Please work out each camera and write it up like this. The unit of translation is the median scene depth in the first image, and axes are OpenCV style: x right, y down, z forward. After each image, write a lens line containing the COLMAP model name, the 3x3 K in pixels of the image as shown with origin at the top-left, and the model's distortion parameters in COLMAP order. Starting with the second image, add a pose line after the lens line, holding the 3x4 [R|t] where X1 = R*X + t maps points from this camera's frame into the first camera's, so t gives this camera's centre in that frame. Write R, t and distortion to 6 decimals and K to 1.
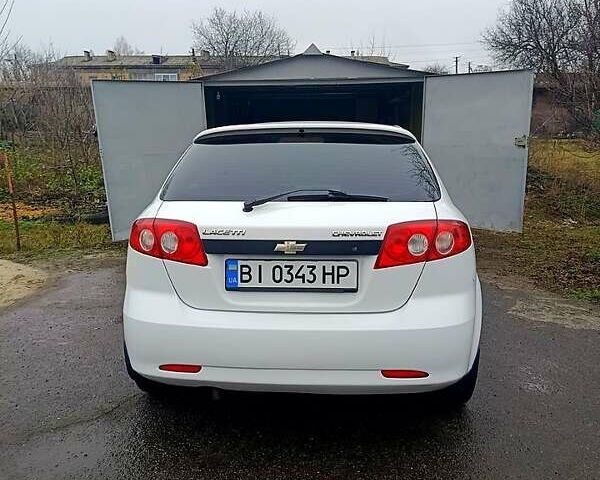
lens RADIAL K [[543.9, 0, 300.0], [0, 543.9, 240.0], [0, 0, 1]] dist [-0.002065, -0.001595]
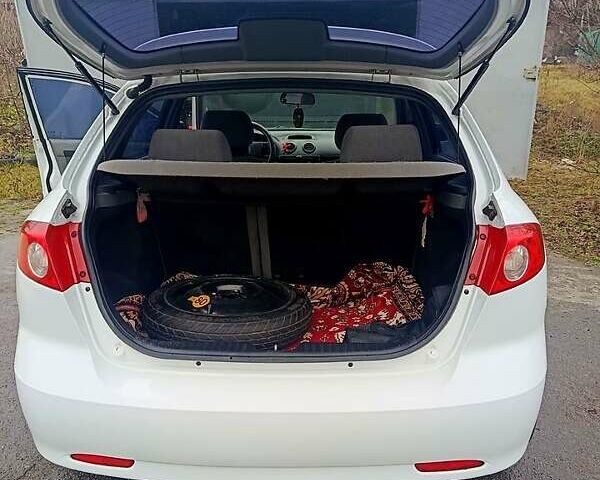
lens RADIAL K [[543.9, 0, 300.0], [0, 543.9, 240.0], [0, 0, 1]] dist [-0.002065, -0.001595]
pose [[0.998681, -0.012695, 0.049742, -0.005331], [0.005866, 0.990817, 0.135086, -0.040028], [-0.051000, -0.134616, 0.989585, 0.135262]]
